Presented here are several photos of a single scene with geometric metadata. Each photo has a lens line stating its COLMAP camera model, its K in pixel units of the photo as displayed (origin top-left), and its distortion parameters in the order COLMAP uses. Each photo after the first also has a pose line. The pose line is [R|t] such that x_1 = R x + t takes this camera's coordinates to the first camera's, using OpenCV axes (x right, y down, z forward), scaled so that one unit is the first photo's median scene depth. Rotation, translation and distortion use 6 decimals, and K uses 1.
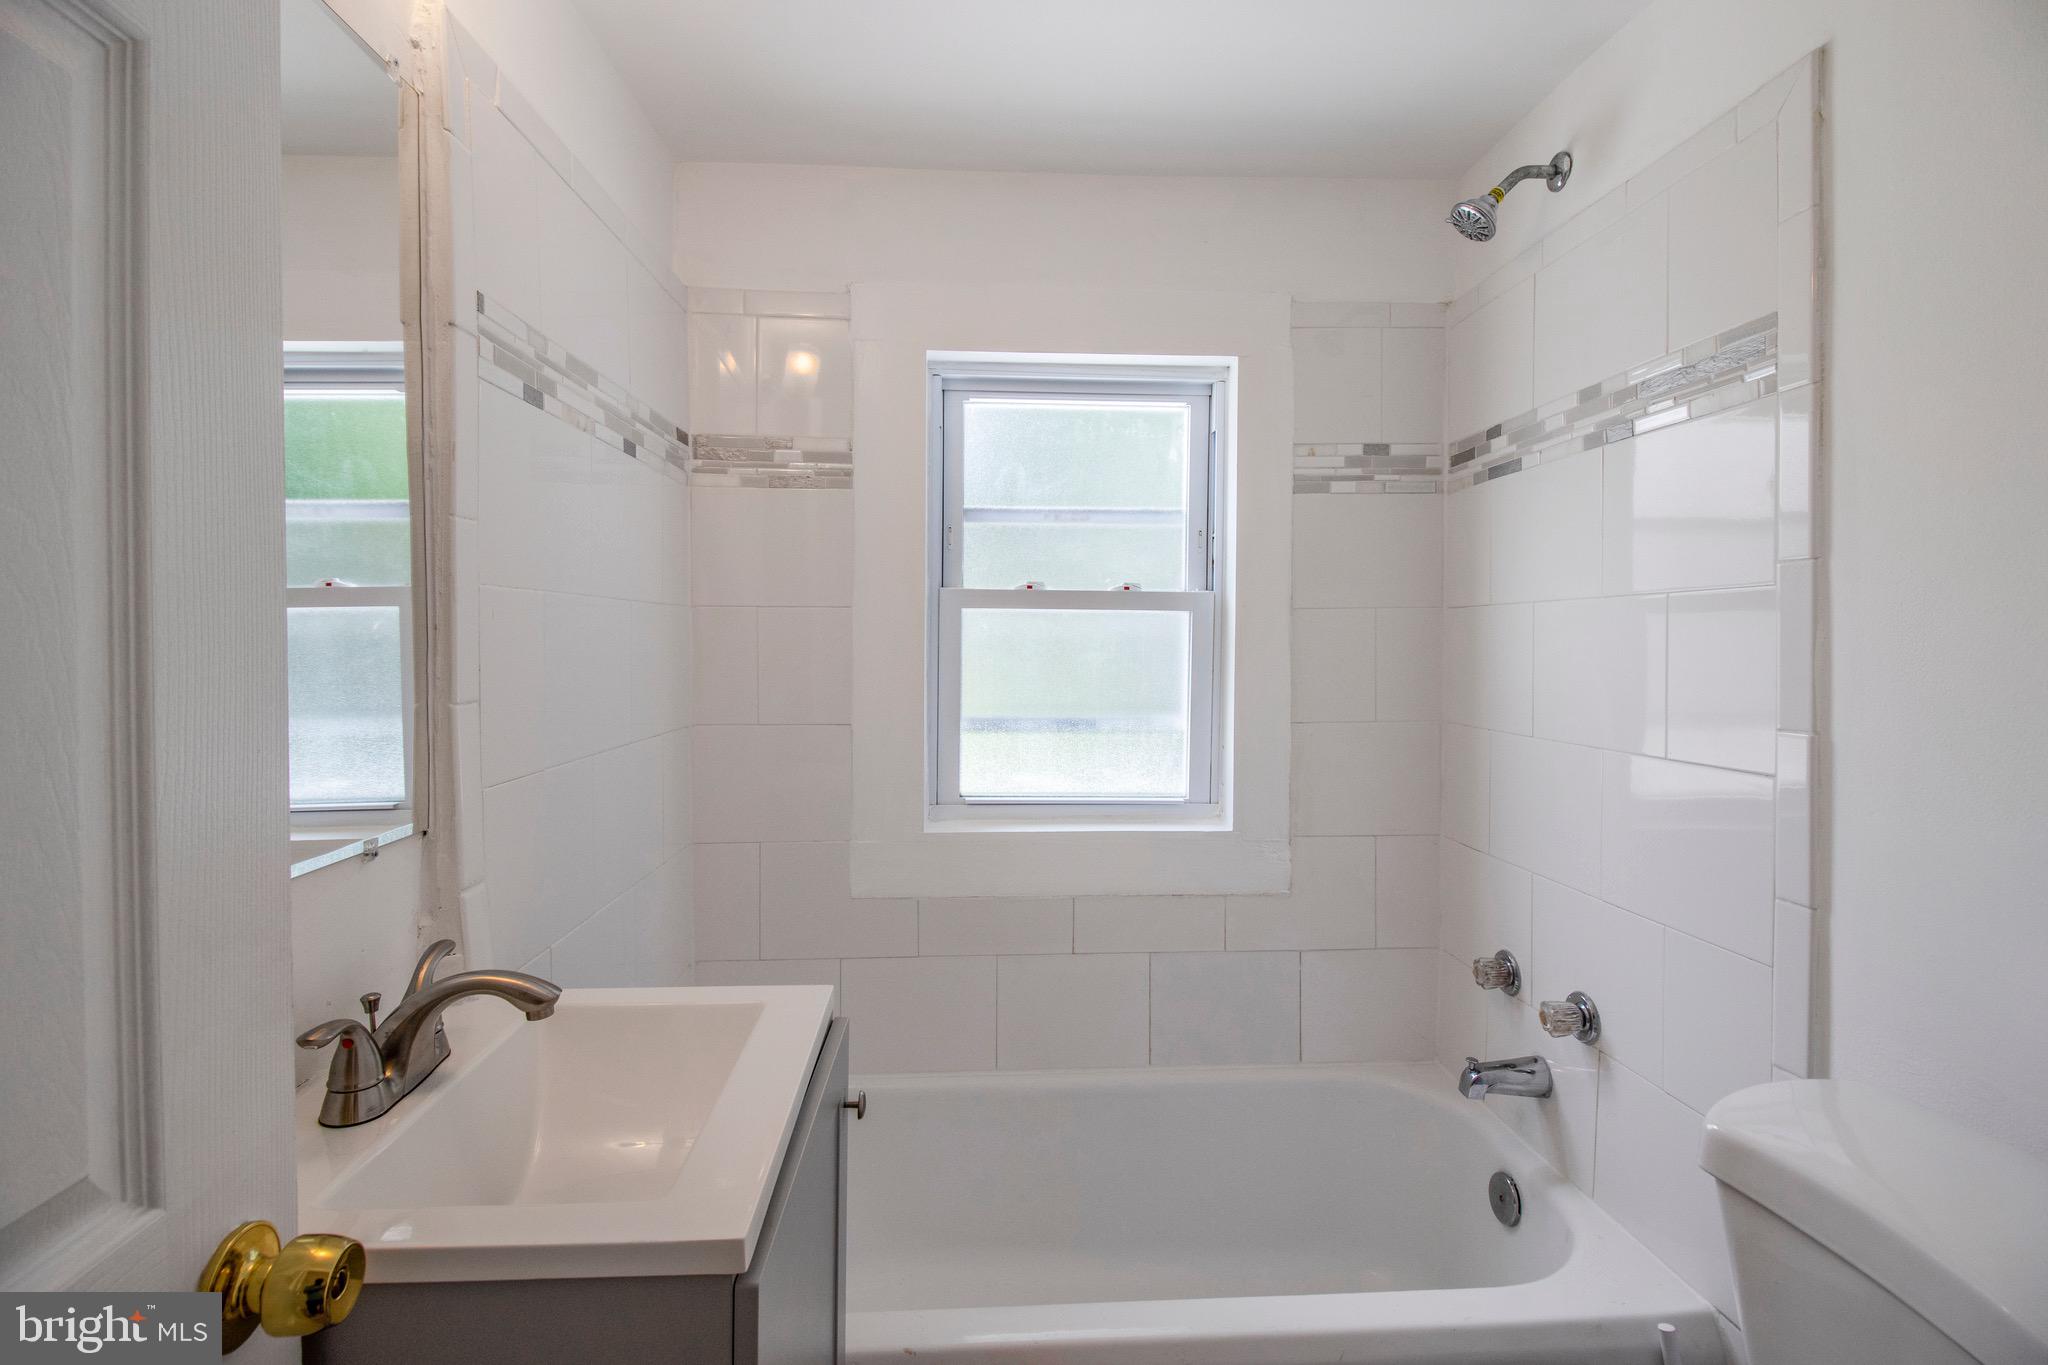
lens RADIAL K [[969.2, 0, 1022.6], [0, 969.2, 676.3], [0, 0, 1]] dist [-0.017579, -0.001776]
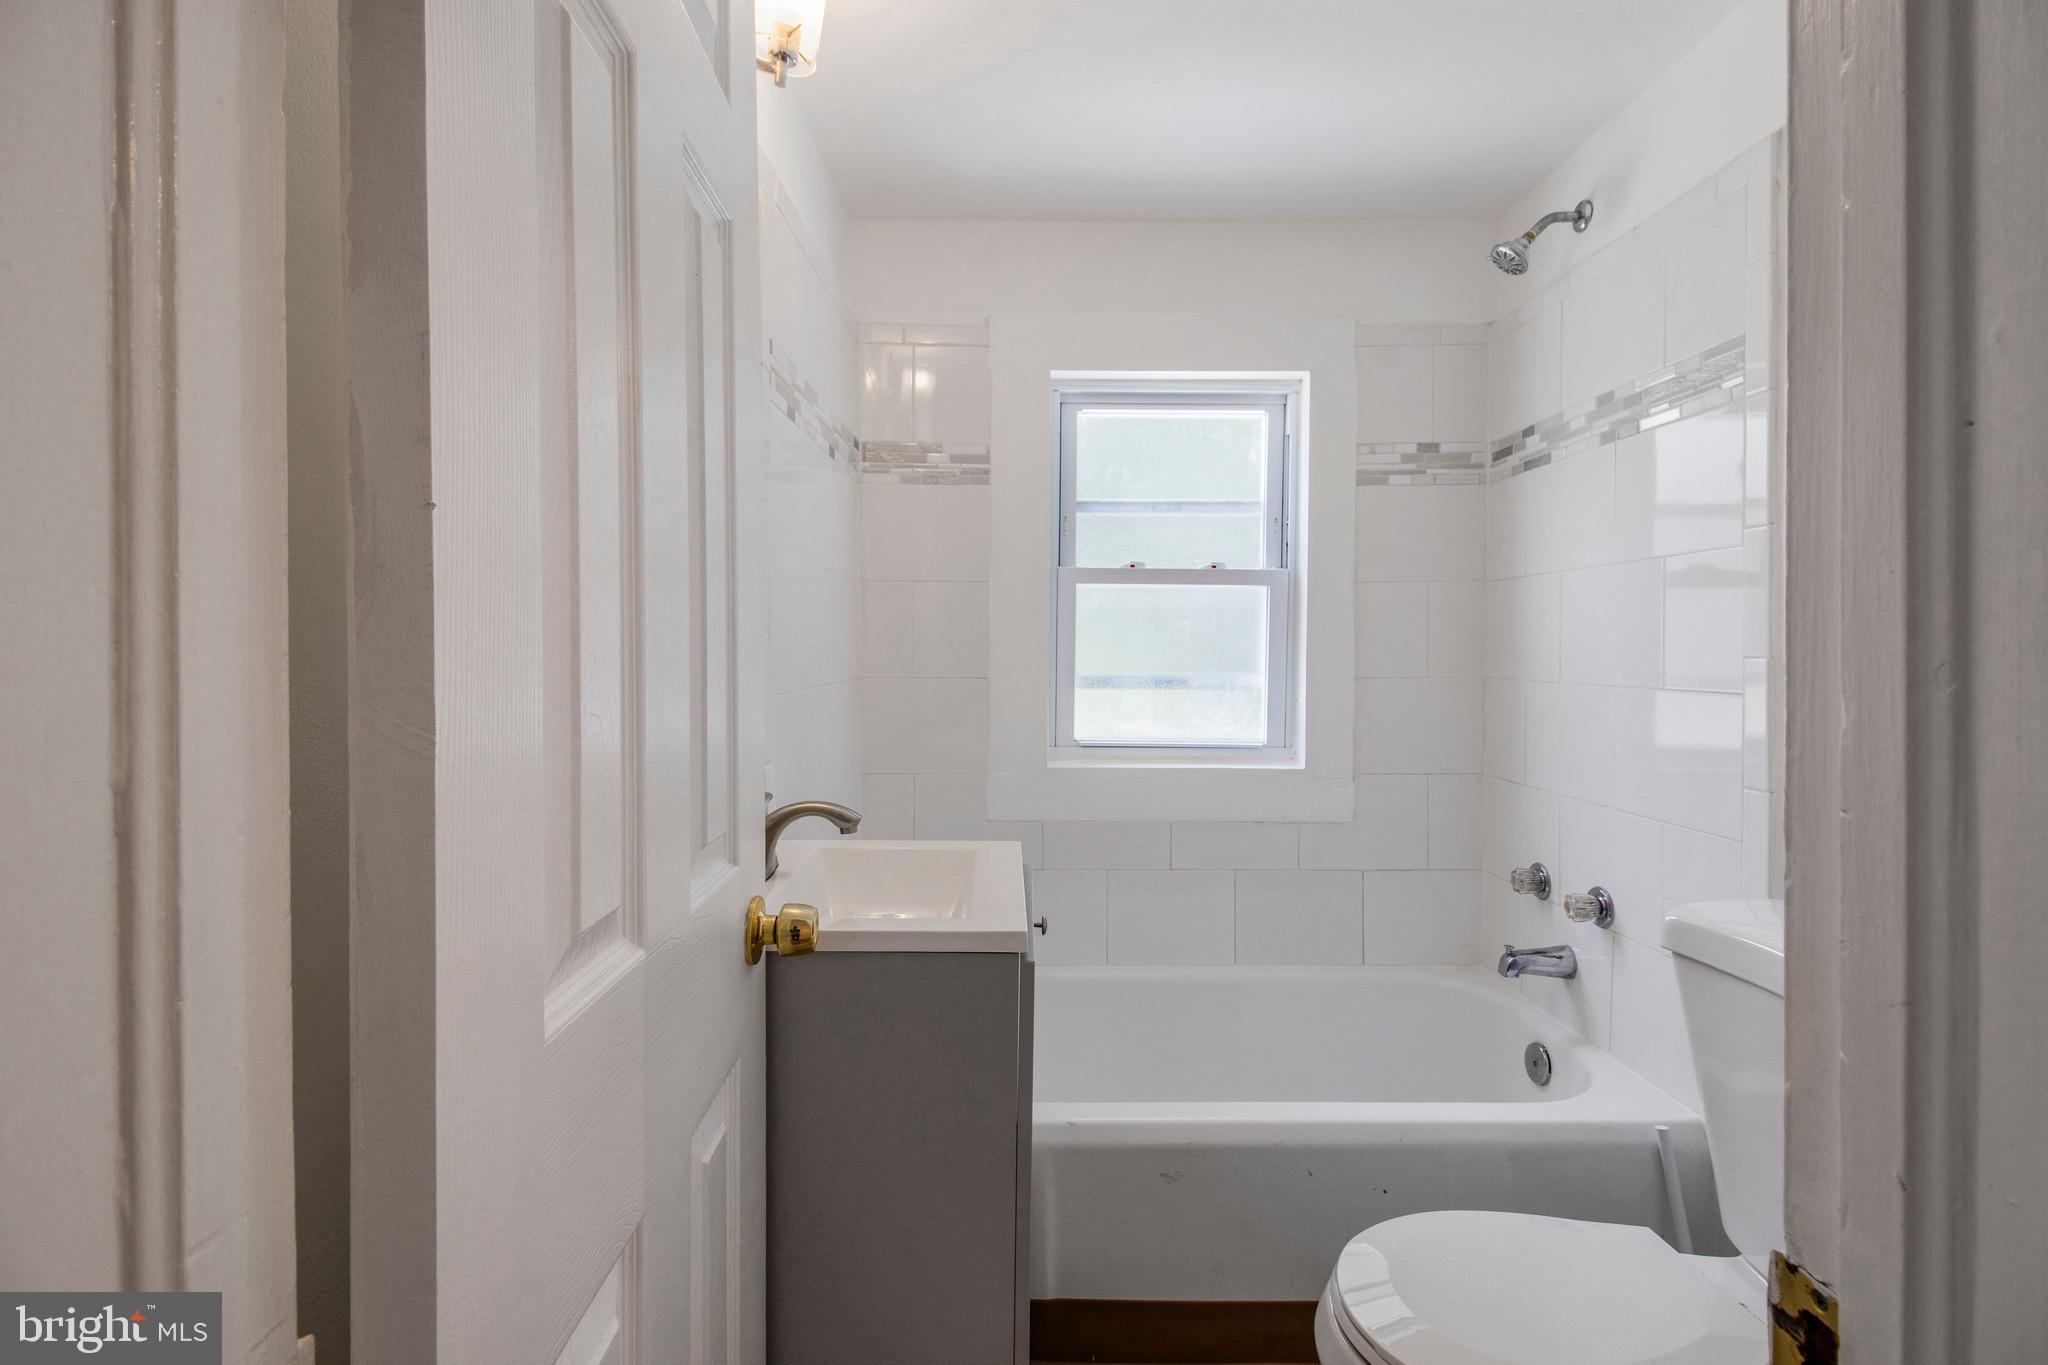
lens RADIAL K [[969.2, 0, 1007.9], [0, 969.2, 679.0], [0, 0, 1]] dist [-0.017579, -0.001776]
pose [[0.998102, 0.002124, -0.061547, -0.078339], [-0.002495, 0.999979, -0.005949, 0.059608], [0.061533, 0.006092, 0.998086, -0.220501]]
